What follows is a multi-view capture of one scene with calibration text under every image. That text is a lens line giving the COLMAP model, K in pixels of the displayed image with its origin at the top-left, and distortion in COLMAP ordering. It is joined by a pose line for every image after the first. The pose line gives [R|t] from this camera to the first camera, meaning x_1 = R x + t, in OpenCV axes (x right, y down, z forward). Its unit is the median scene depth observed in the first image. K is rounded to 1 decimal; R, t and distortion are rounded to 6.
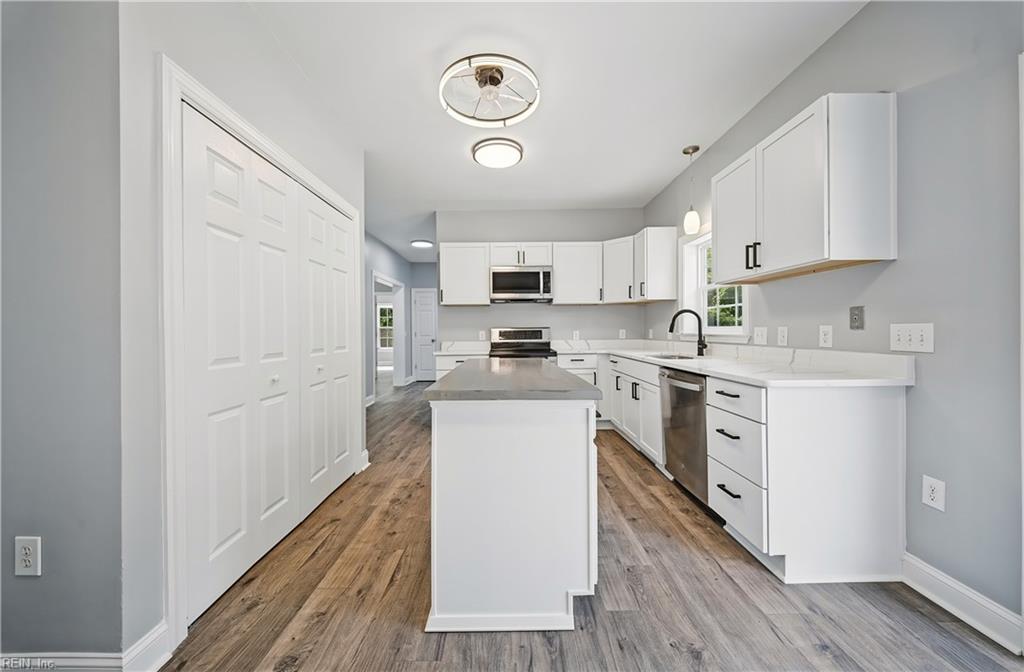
lens RADIAL K [[359.6, 0, 504.0], [0, 359.6, 331.0], [0, 0, 1]] dist [-0.000043, -0.000029]
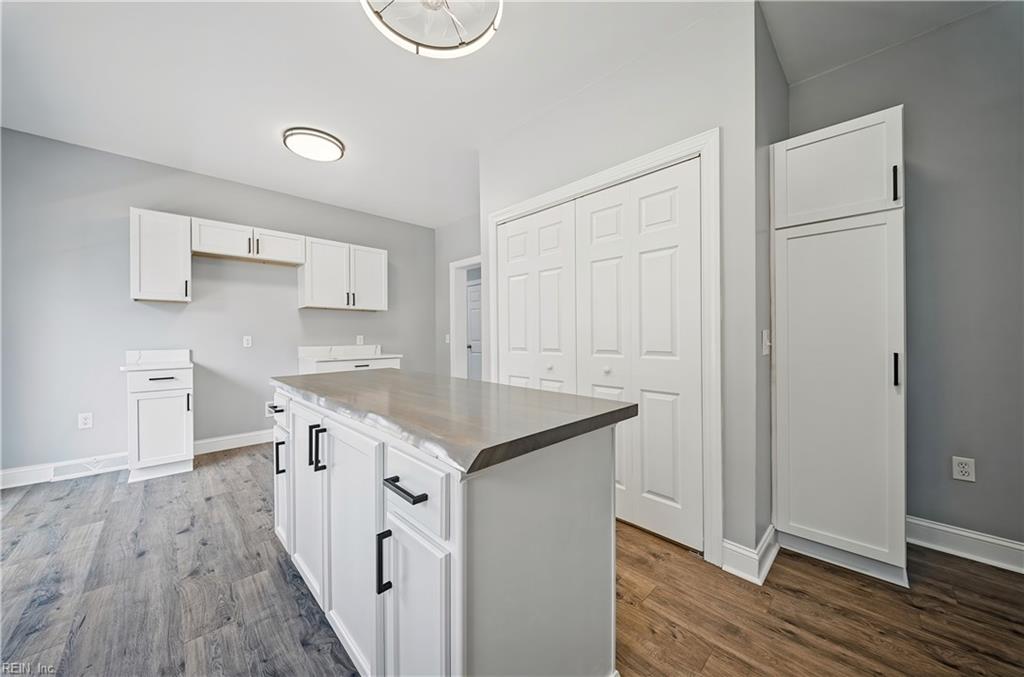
lens RADIAL K [[357.7, 0, 508.9], [0, 357.7, 334.0], [0, 0, 1]] dist [0.000751, -0.000138]
pose [[-0.711581, 0.010167, -0.702531, 0.355794], [0.007854, 0.999948, 0.006515, -0.003186], [0.702560, -0.000882, -0.711623, 1.582424]]
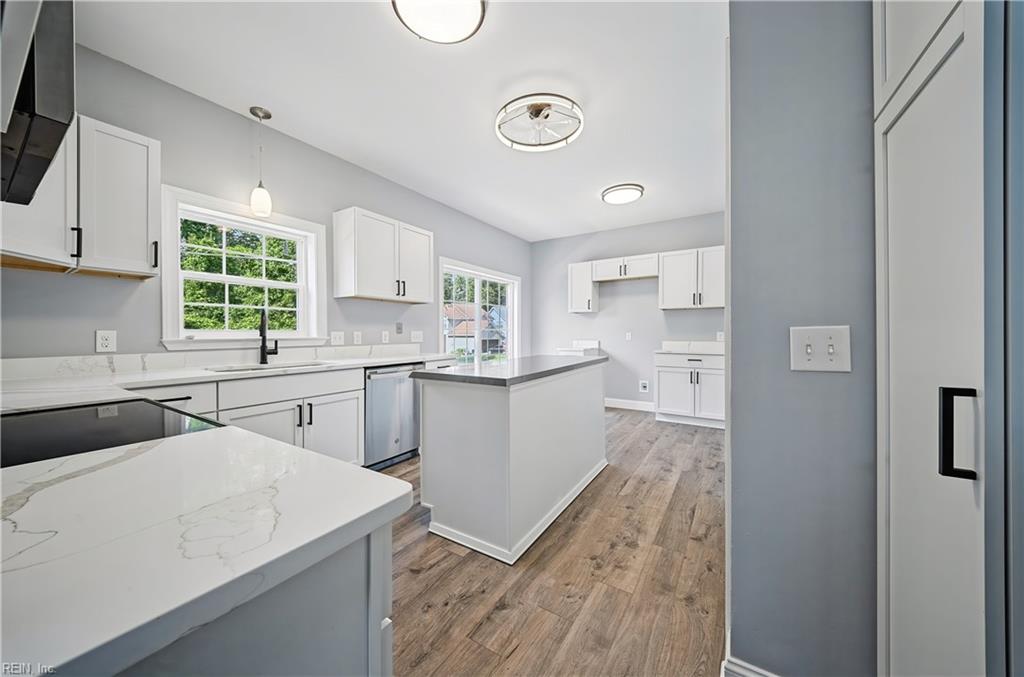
lens RADIAL K [[357.7, 0, 508.9], [0, 357.7, 334.0], [0, 0, 1]] dist [0.000751, -0.000138]
pose [[-0.849080, 0.010413, 0.528161, -0.546150], [0.012780, 0.999918, 0.000831, 0.005196], [-0.528109, 0.007456, -0.849144, 1.996398]]
